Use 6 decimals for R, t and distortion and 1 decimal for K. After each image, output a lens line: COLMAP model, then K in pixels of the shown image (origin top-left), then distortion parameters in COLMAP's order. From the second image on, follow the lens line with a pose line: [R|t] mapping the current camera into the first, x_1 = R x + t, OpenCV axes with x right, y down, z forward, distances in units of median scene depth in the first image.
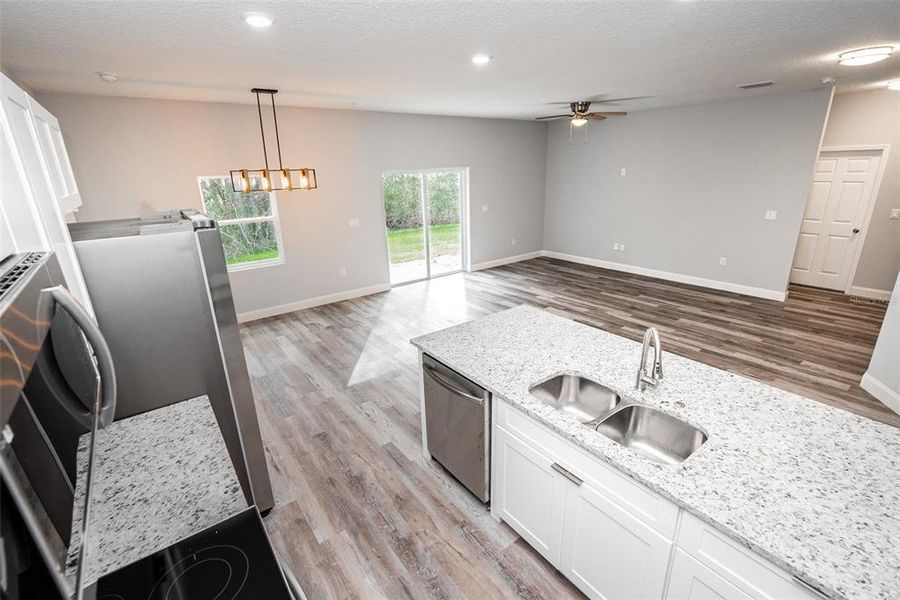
lens RADIAL K [[410.7, 0, 450.0], [0, 410.7, 300.0], [0, 0, 1]] dist [-0.003917, 0.000580]
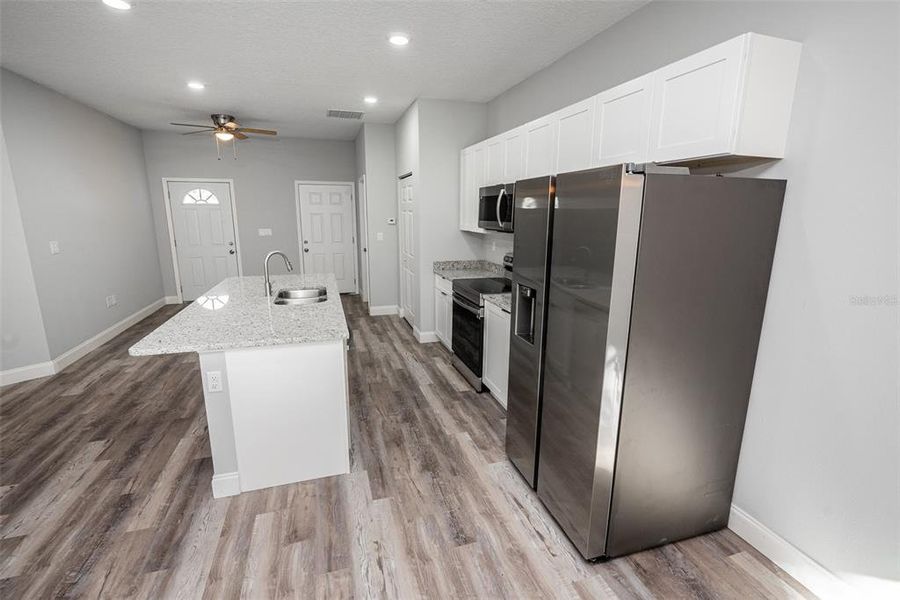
lens RADIAL K [[410.7, 0, 450.0], [0, 410.7, 300.0], [0, 0, 1]] dist [-0.003917, 0.000580]
pose [[-0.942915, -0.049945, 0.329266, -0.320263], [0.121387, 0.869134, 0.479449, -0.195903], [-0.310123, 0.492049, -0.813457, 0.885000]]
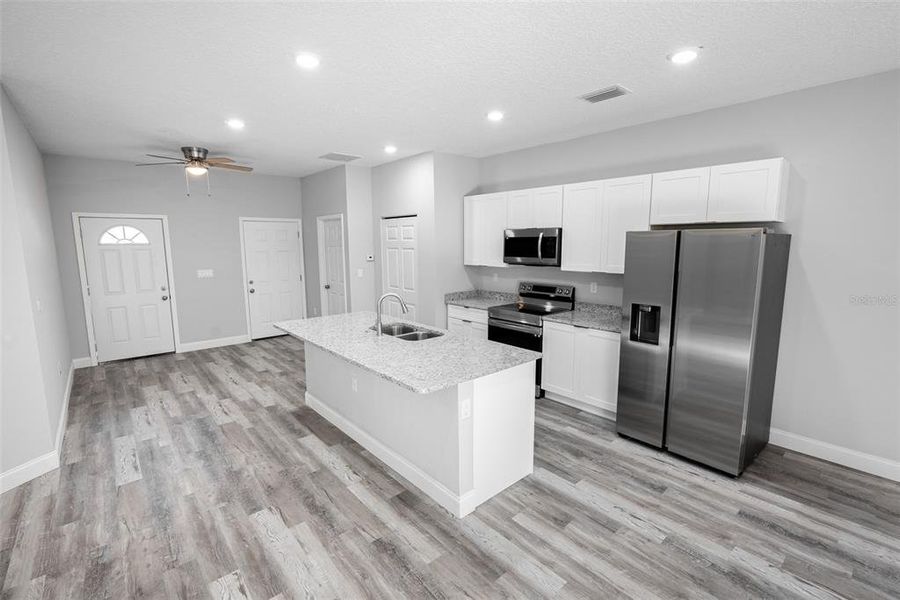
lens RADIAL K [[405.4, 0, 449.0], [0, 405.4, 301.0], [0, 0, 1]] dist [-0.004498, 0.000357]
pose [[-0.996973, 0.042407, -0.065161, 0.115514], [0.008766, 0.894107, 0.447768, -0.277561], [0.077249, 0.445842, -0.891772, 1.029246]]
